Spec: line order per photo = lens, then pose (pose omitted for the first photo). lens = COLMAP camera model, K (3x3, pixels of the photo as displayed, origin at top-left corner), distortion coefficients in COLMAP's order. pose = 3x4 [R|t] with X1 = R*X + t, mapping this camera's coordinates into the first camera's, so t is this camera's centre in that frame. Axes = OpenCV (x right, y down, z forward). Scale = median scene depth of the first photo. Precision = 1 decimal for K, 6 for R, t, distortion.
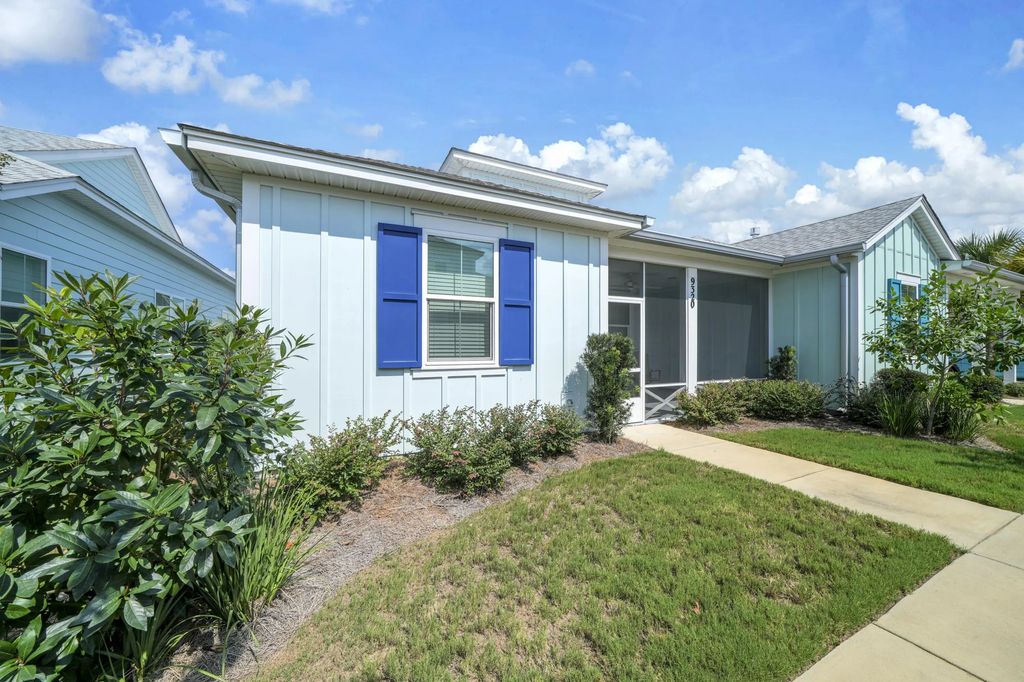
lens RADIAL K [[373.7, 0, 512.0], [0, 373.7, 341.0], [0, 0, 1]] dist [-0.001181, -0.000006]
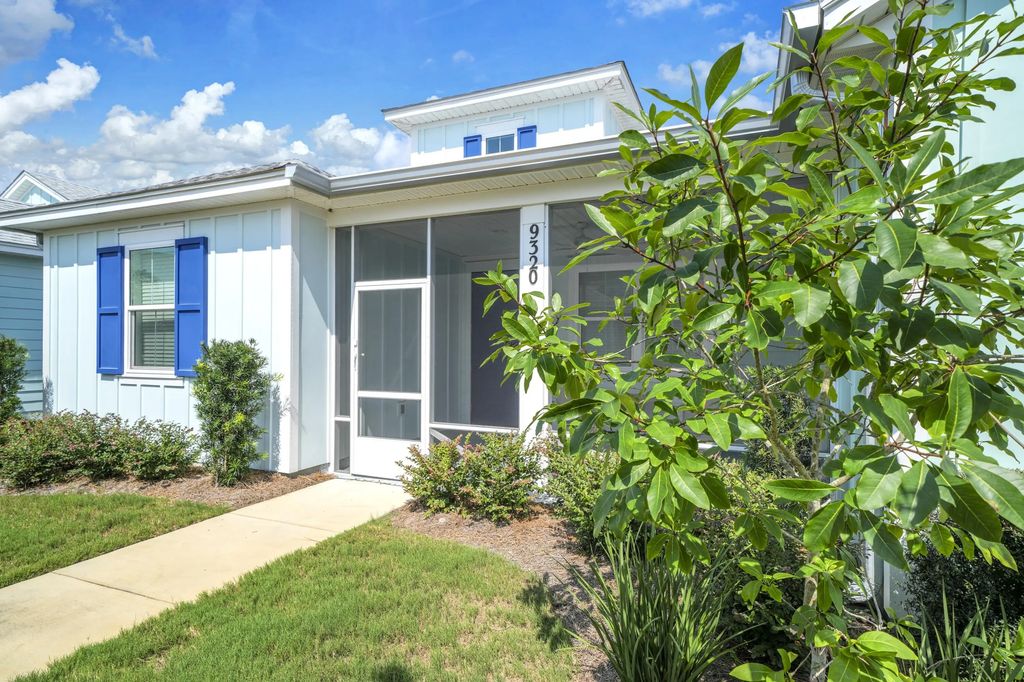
lens RADIAL K [[530.6, 0, 512.0], [0, 530.6, 341.0], [0, 0, 1]] dist [0.025240, -0.000020]
pose [[0.653187, -0.014090, -0.757066, 1.485927], [0.002148, 0.999857, -0.016755, 0.002359], [0.757194, 0.009318, 0.653124, 0.743020]]
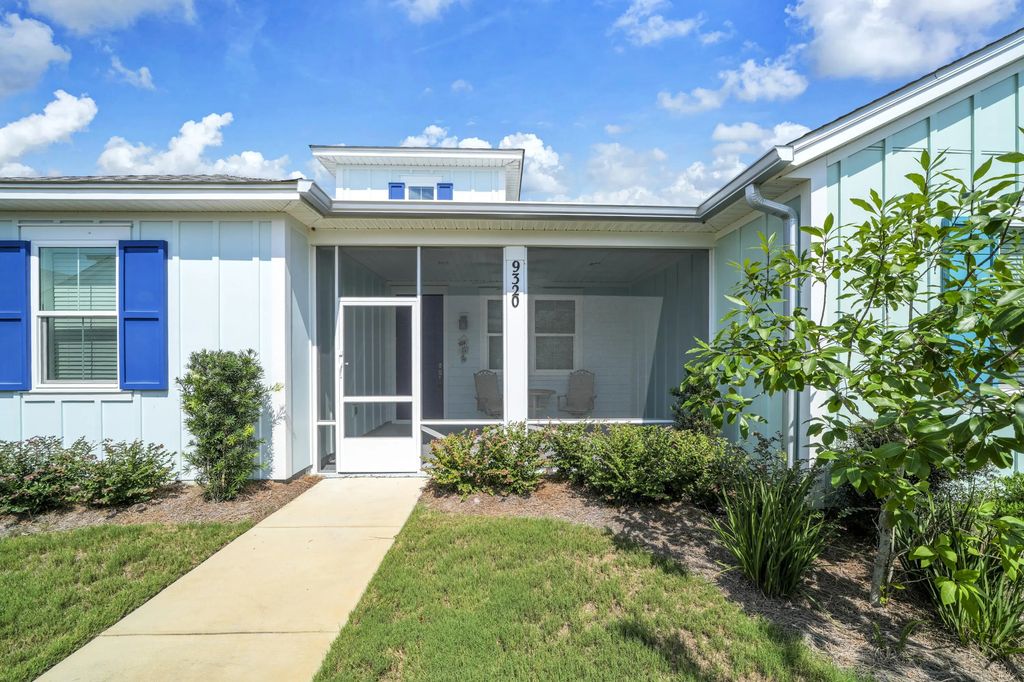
lens RADIAL K [[384.2, 0, 511.5], [0, 384.2, 355.4], [0, 0, 1]] dist [-0.011465, 0.000068]
pose [[0.913850, -0.009045, -0.405952, 1.101948], [0.009065, 0.999957, -0.001873, -0.003027], [0.405951, -0.001968, 0.913893, 0.558117]]
